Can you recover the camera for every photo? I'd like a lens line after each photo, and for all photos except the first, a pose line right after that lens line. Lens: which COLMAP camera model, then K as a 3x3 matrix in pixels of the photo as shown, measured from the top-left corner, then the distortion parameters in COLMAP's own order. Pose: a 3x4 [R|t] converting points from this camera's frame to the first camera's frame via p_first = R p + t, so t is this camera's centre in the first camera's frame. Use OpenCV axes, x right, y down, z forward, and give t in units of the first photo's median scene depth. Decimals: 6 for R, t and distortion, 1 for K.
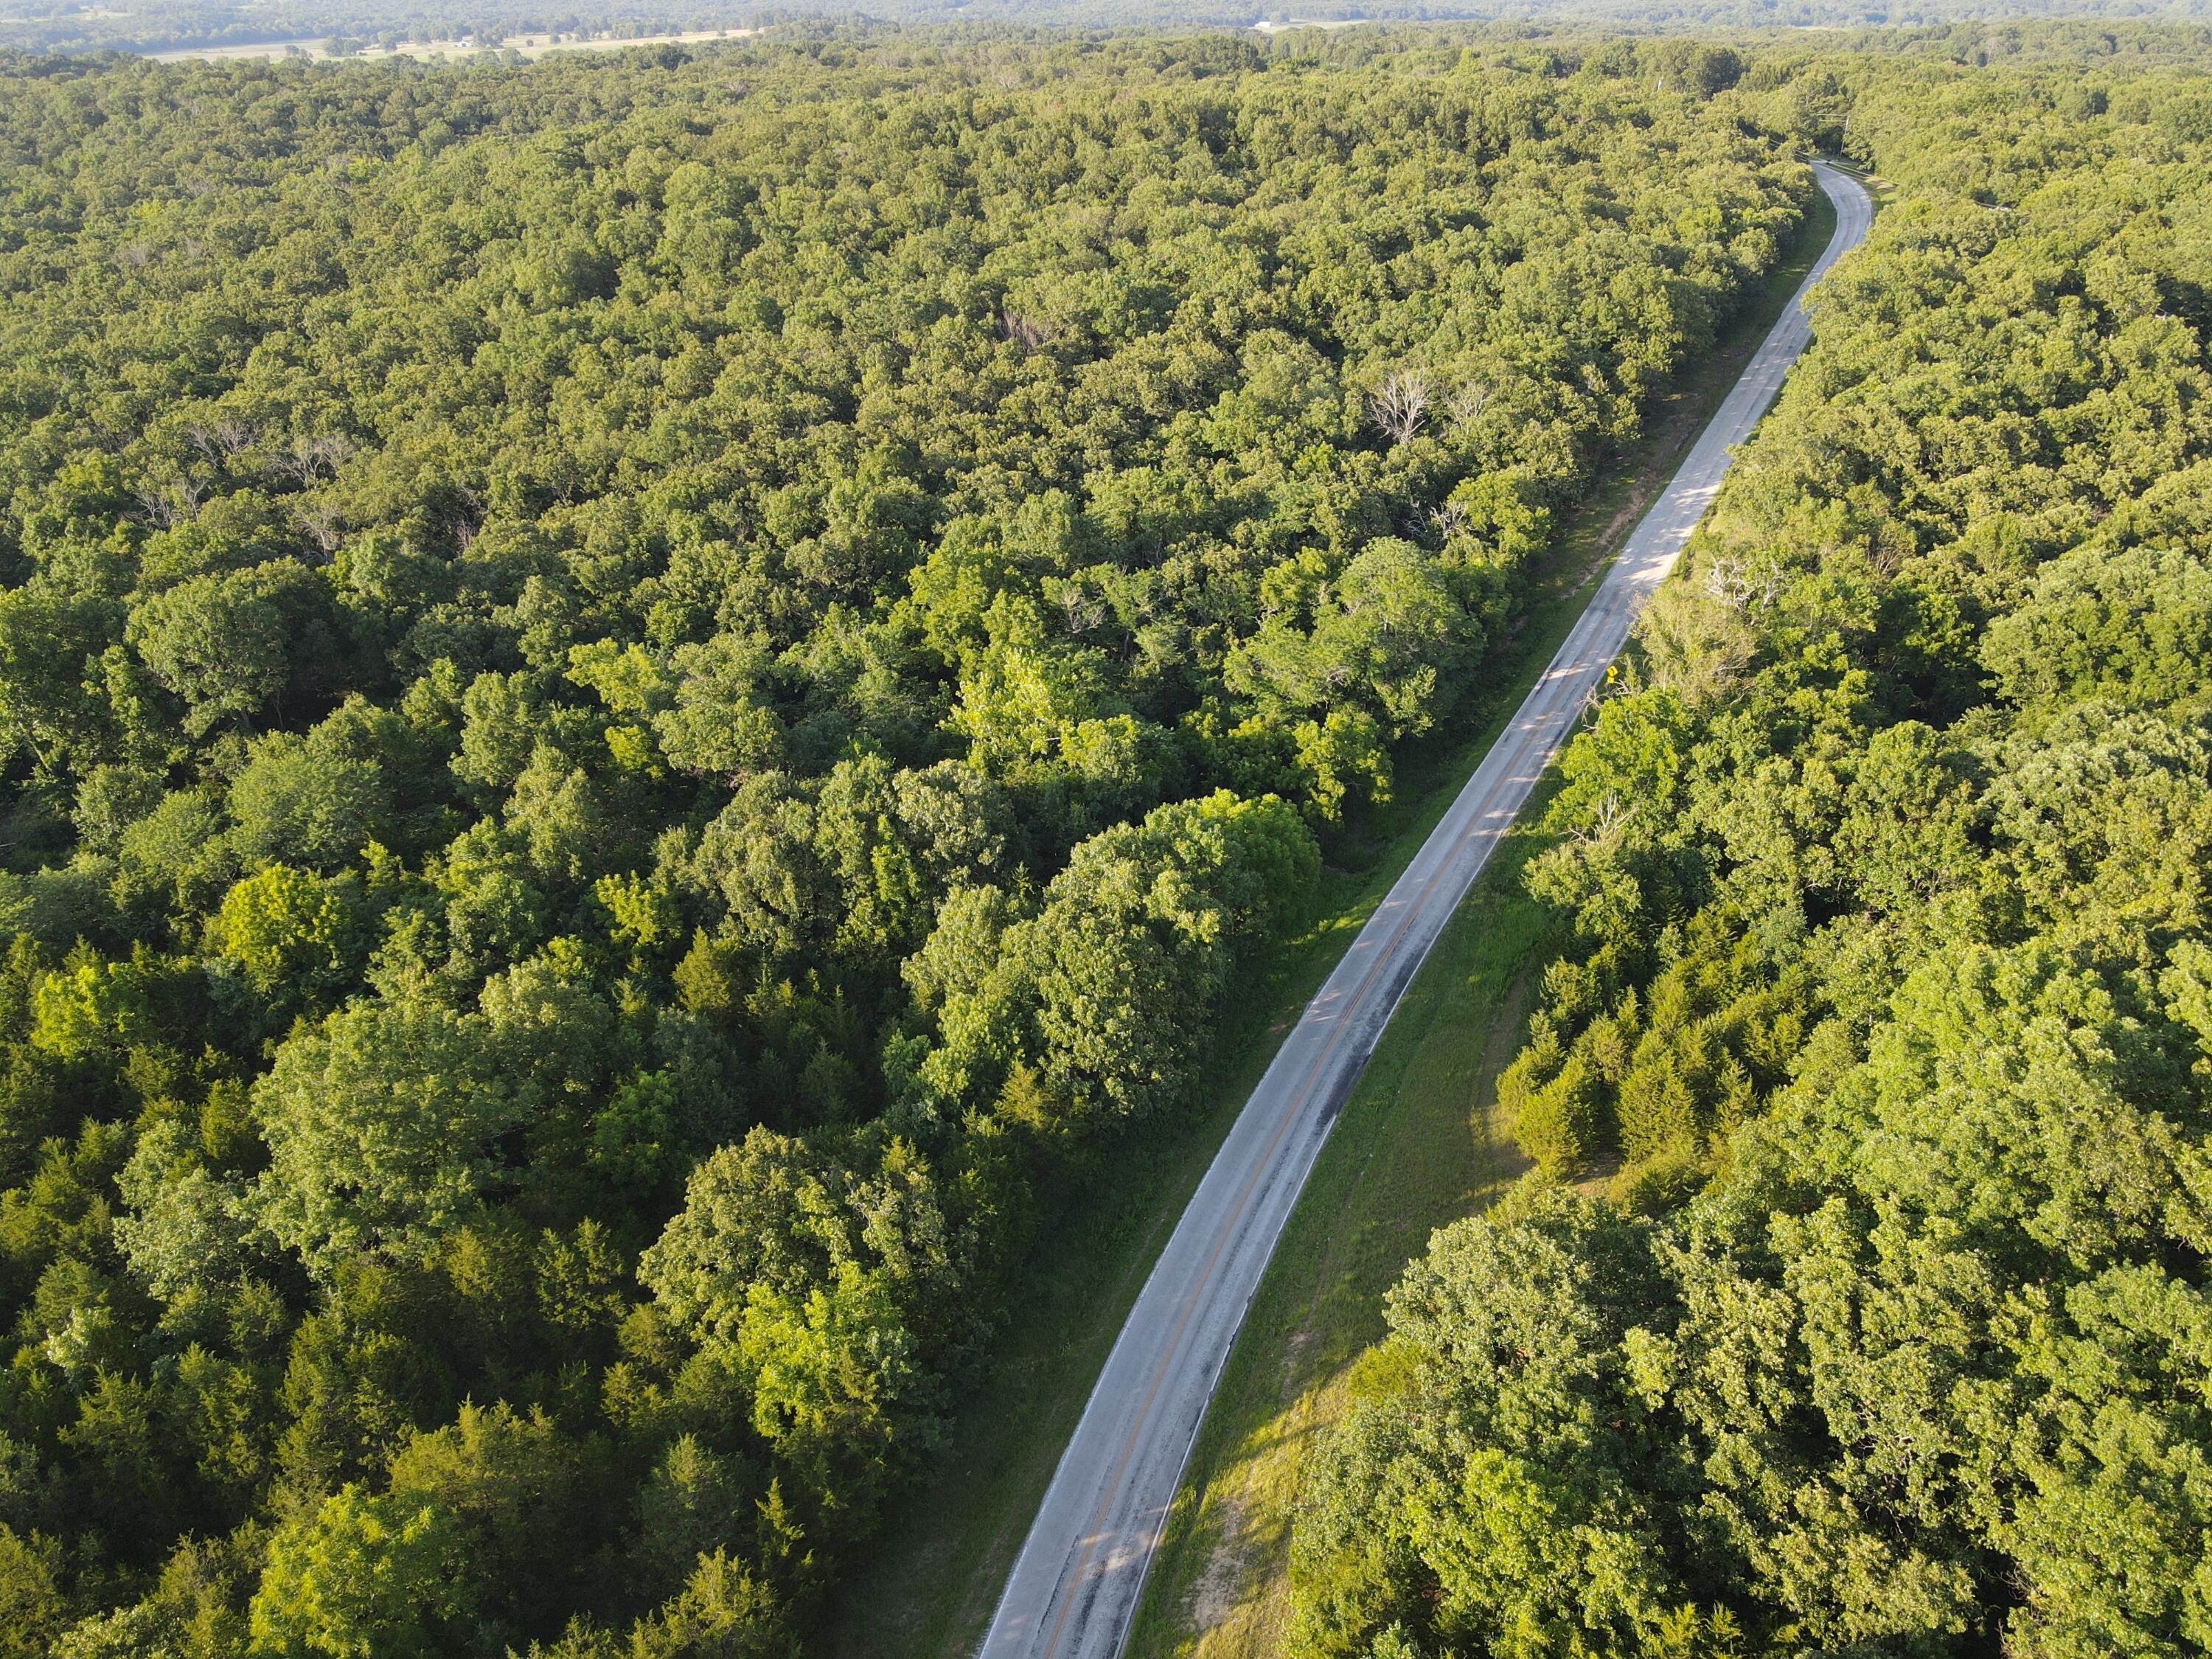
lens RADIAL K [[1605.3, 0, 1107.3], [0, 1605.3, 834.0], [0, 0, 1]] dist [-0.002160, 0.032426]
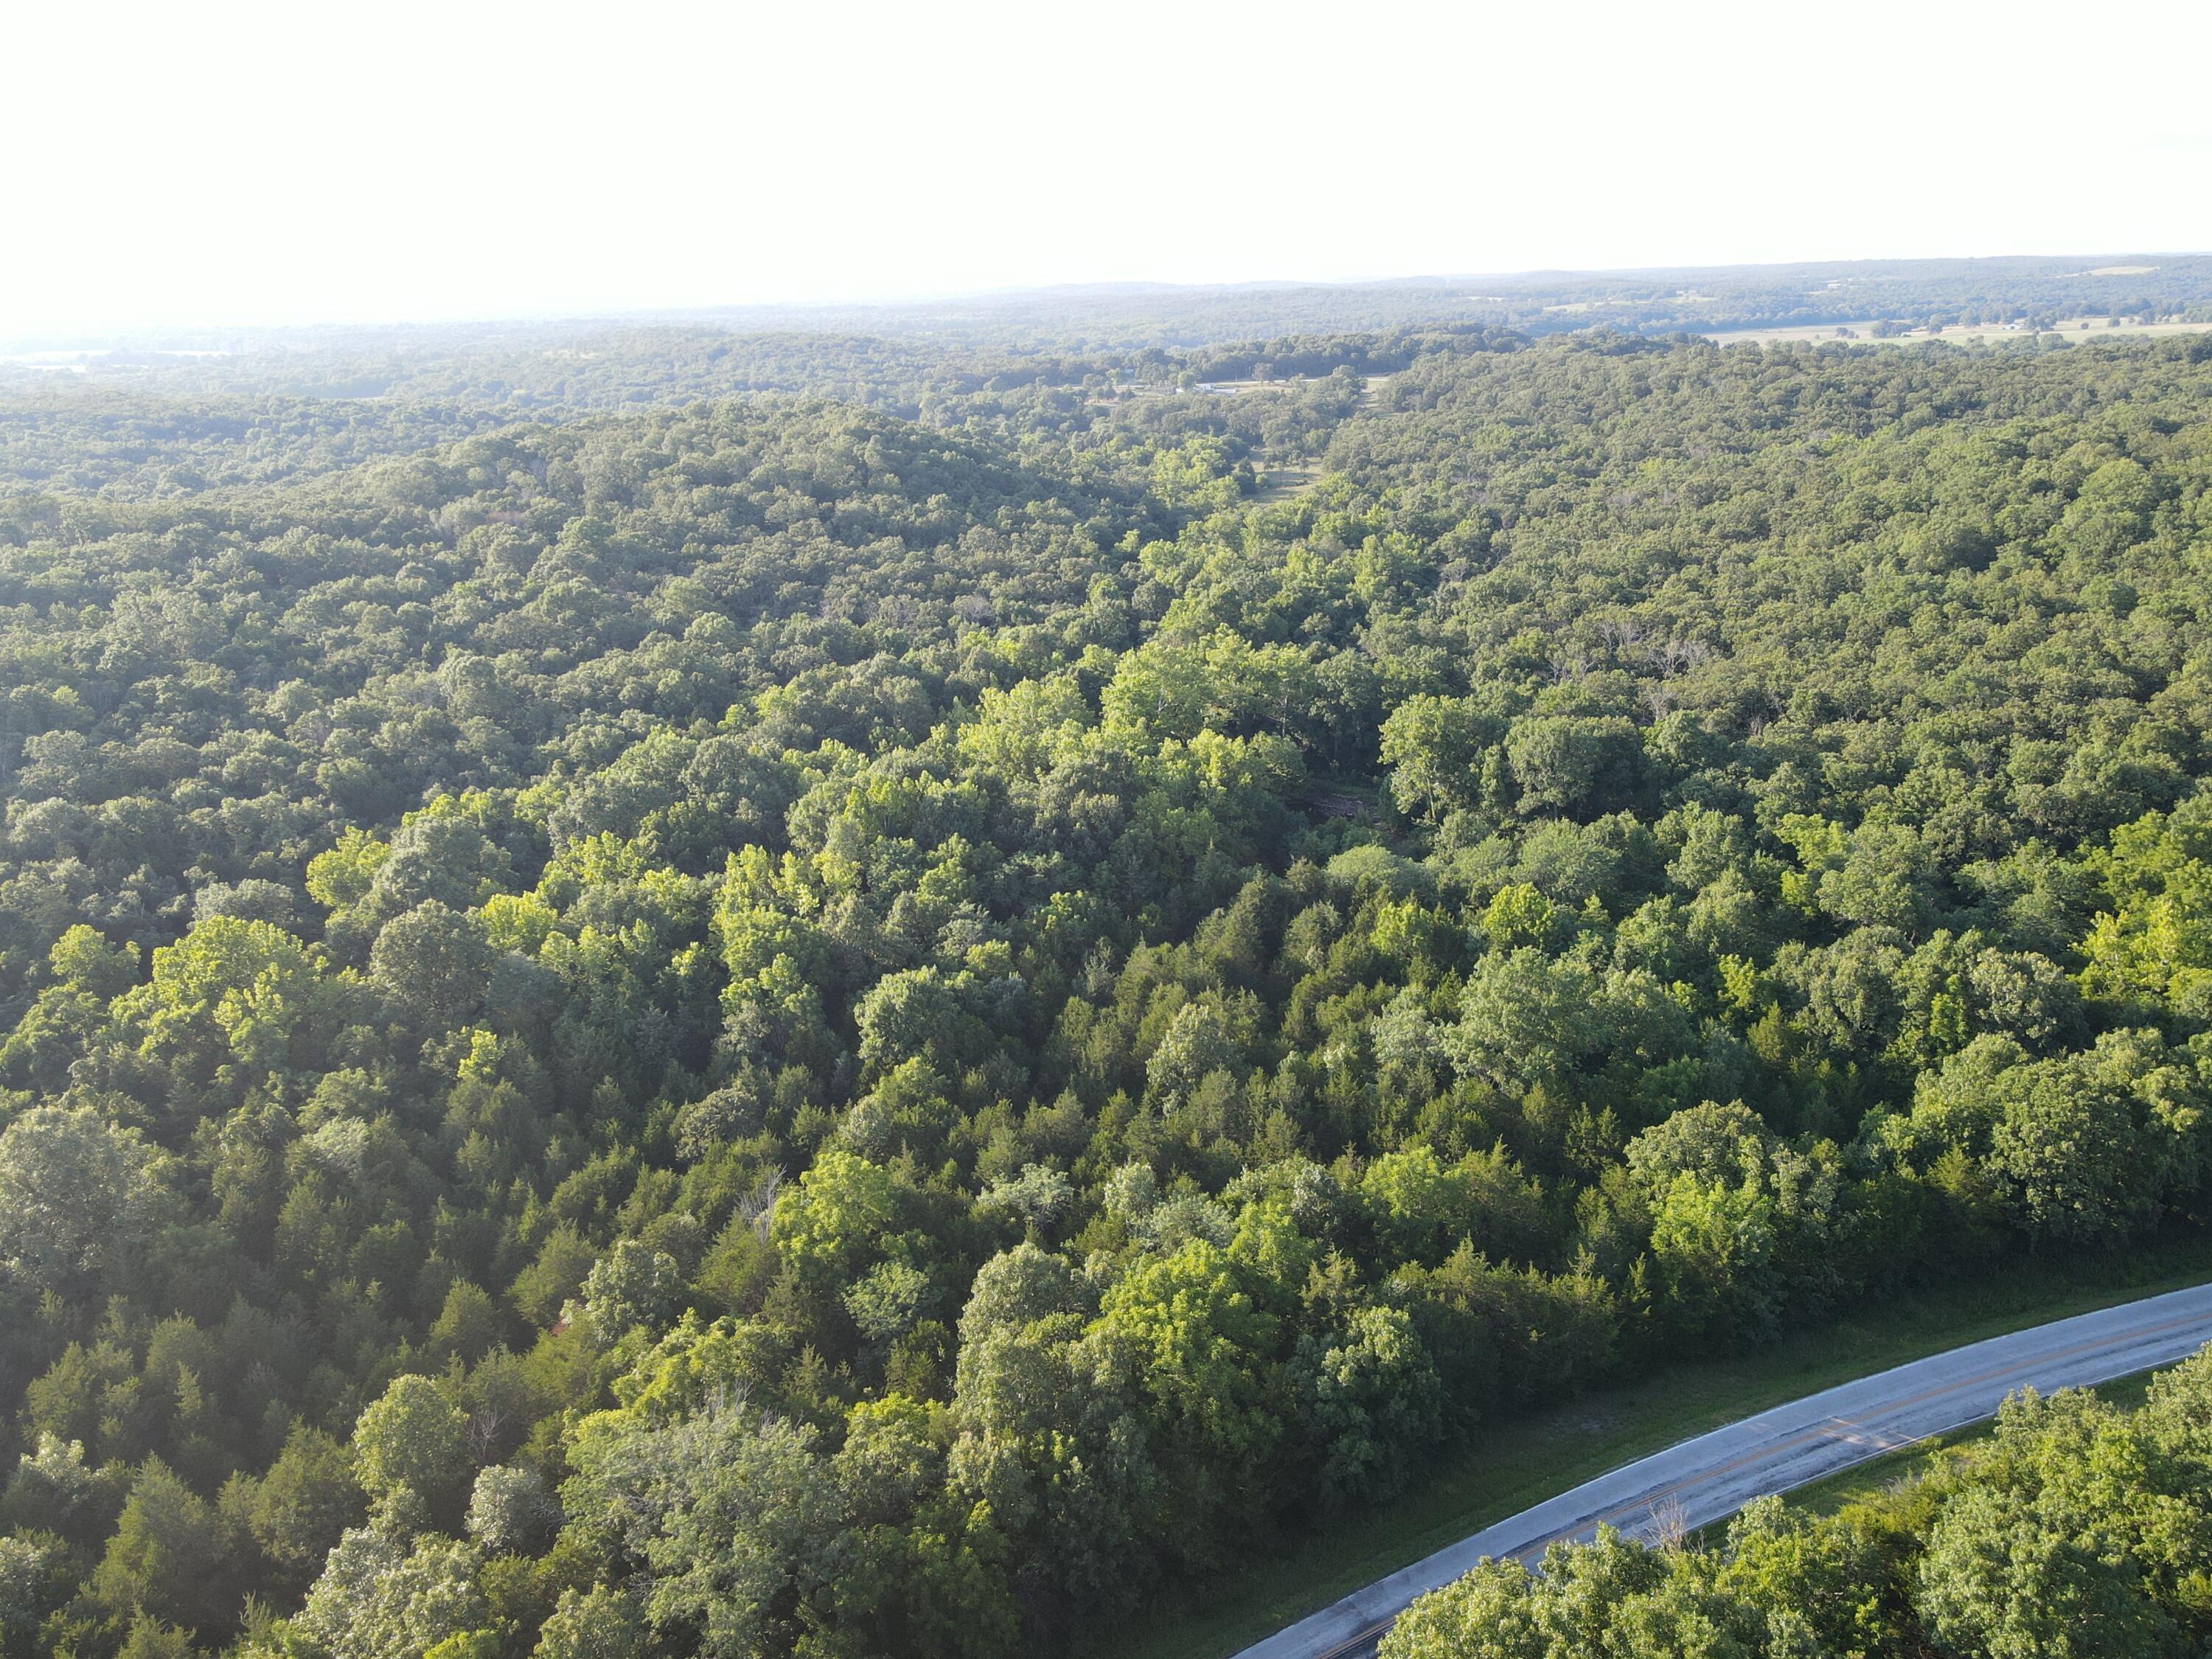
lens RADIAL K [[1622.3, 0, 1105.2], [0, 1622.3, 833.3], [0, 0, 1]] dist [-0.009842, 0.043355]
pose [[0.667211, 0.234642, -0.706946, 0.227781], [-0.337612, 0.941265, -0.006221, 0.092984], [0.663964, 0.242824, 0.707240, -0.288063]]
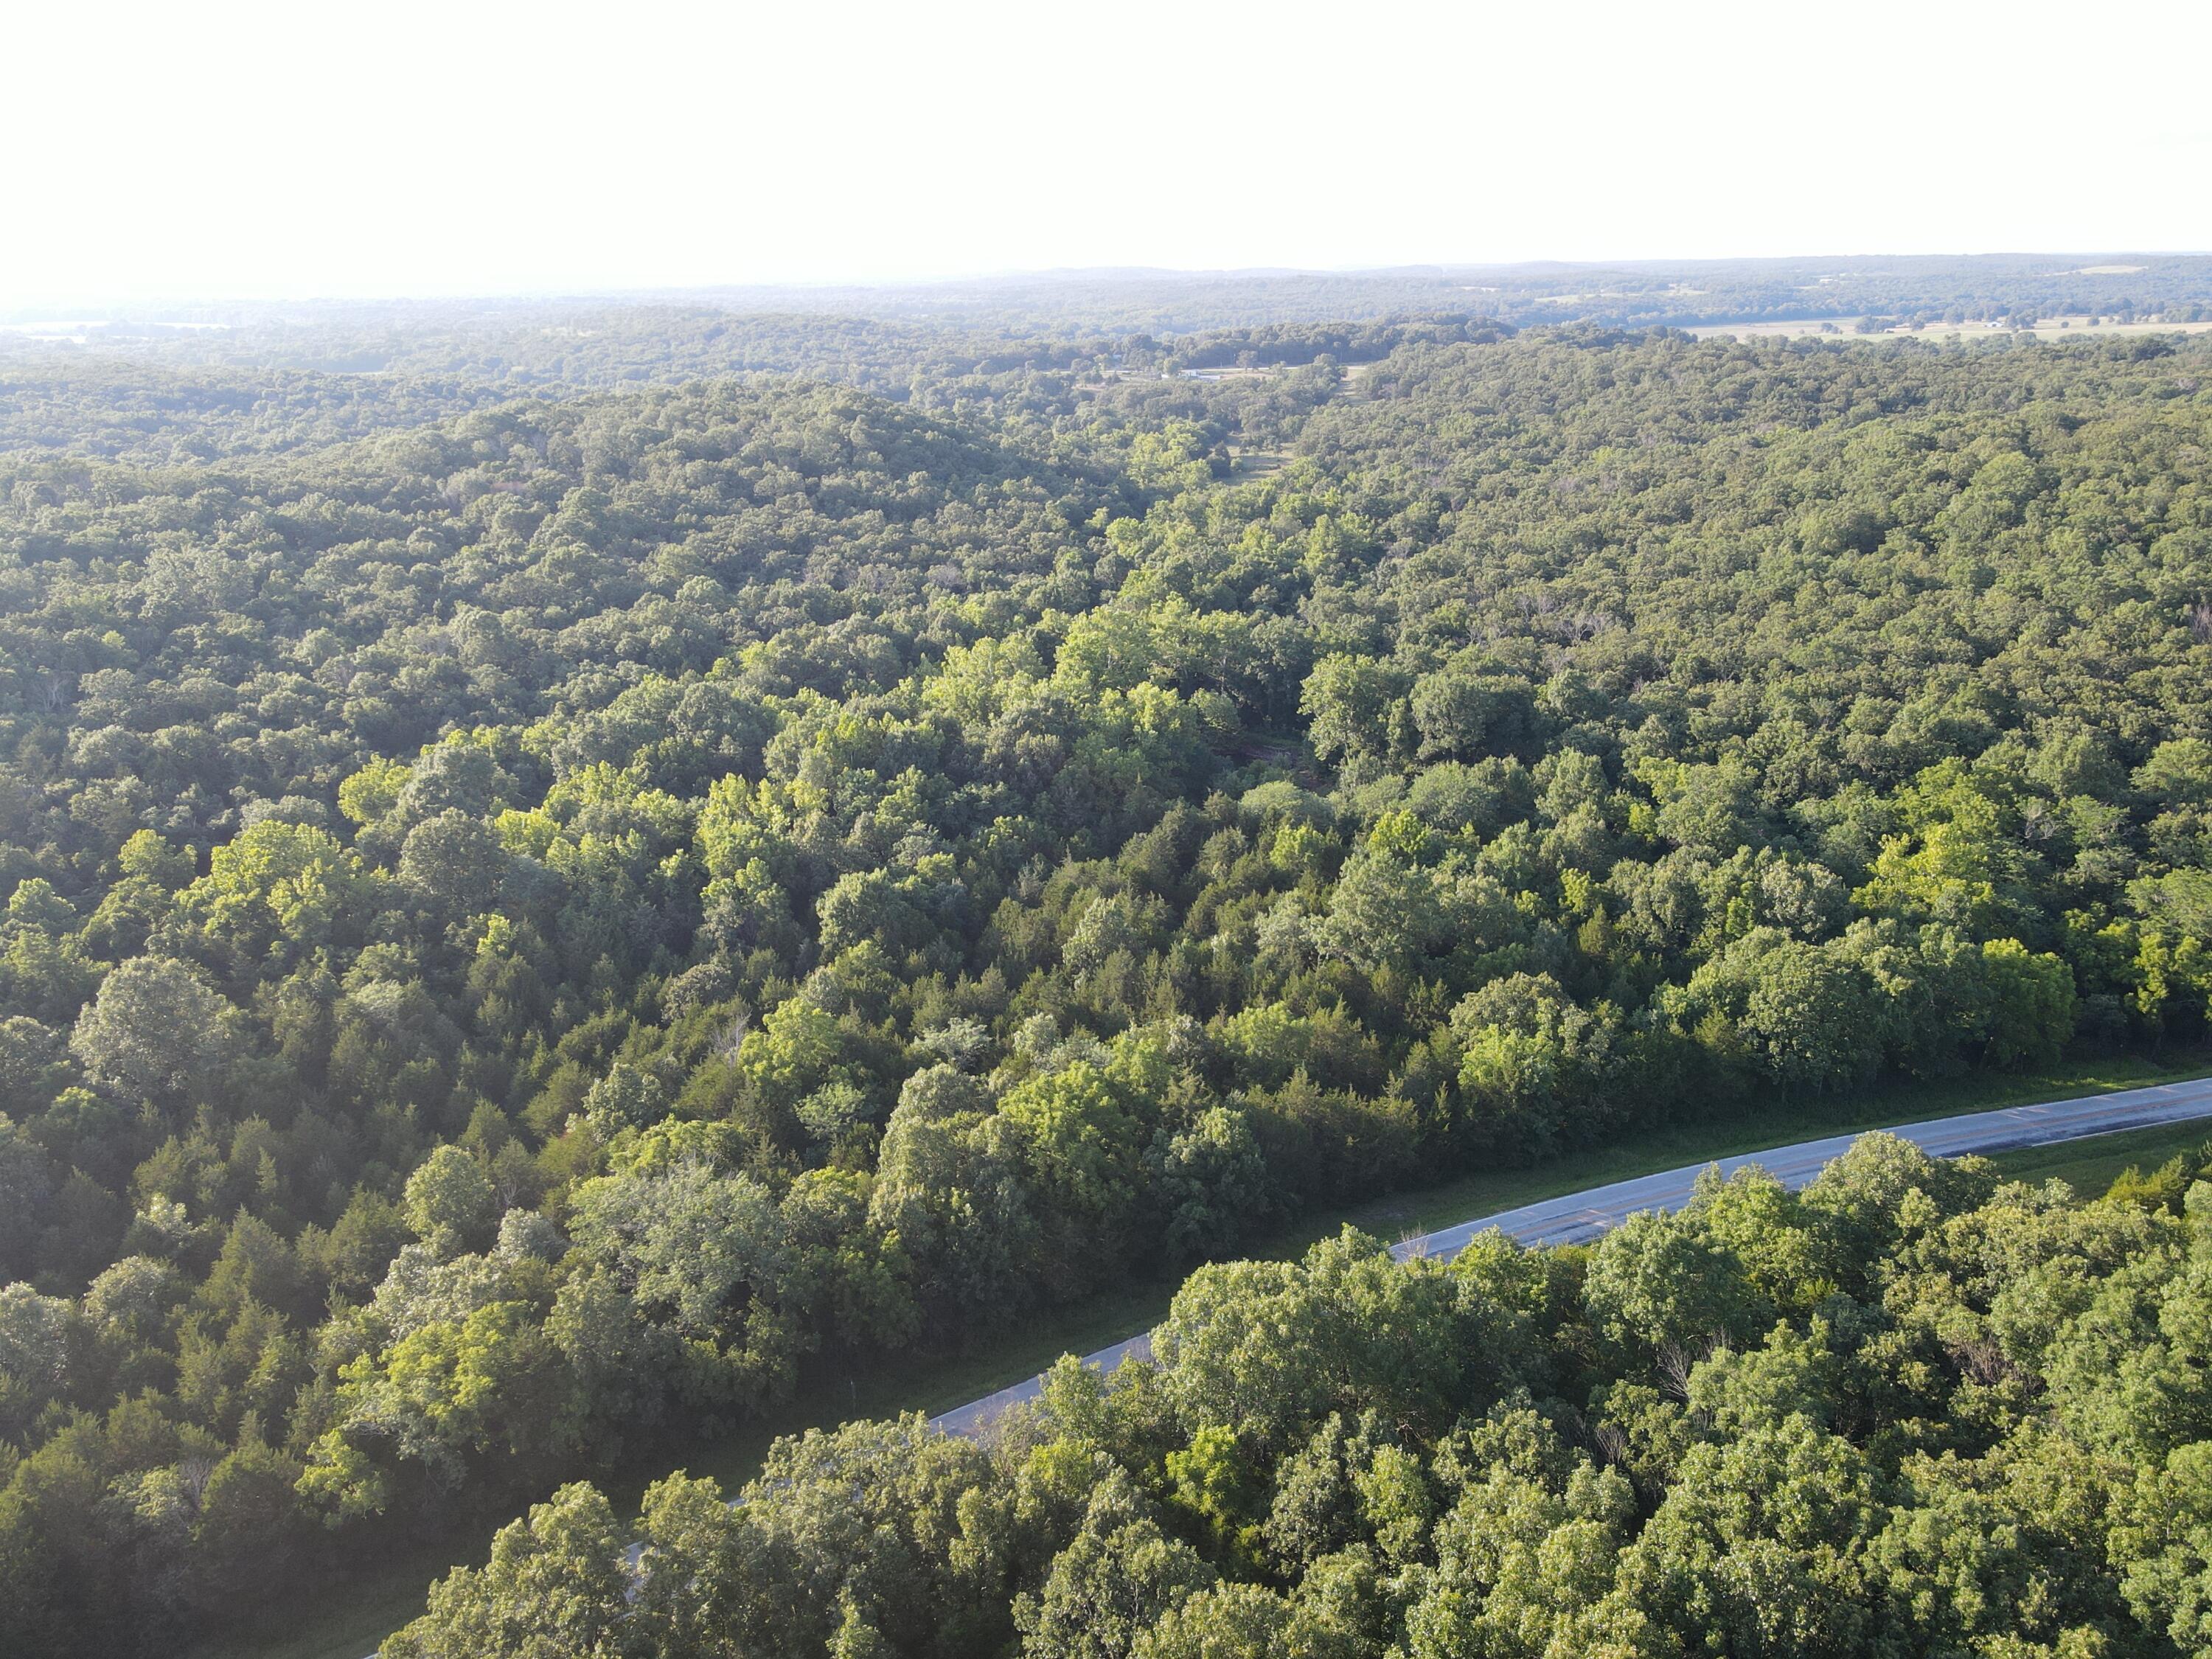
lens RADIAL K [[1624.6, 0, 1104.8], [0, 1624.6, 829.2], [0, 0, 1]] dist [-0.016690, 0.062466]
pose [[0.667138, 0.247311, -0.702683, 0.398385], [-0.349336, 0.936996, -0.001887, 0.122262], [0.657944, 0.246731, 0.711500, -0.369160]]
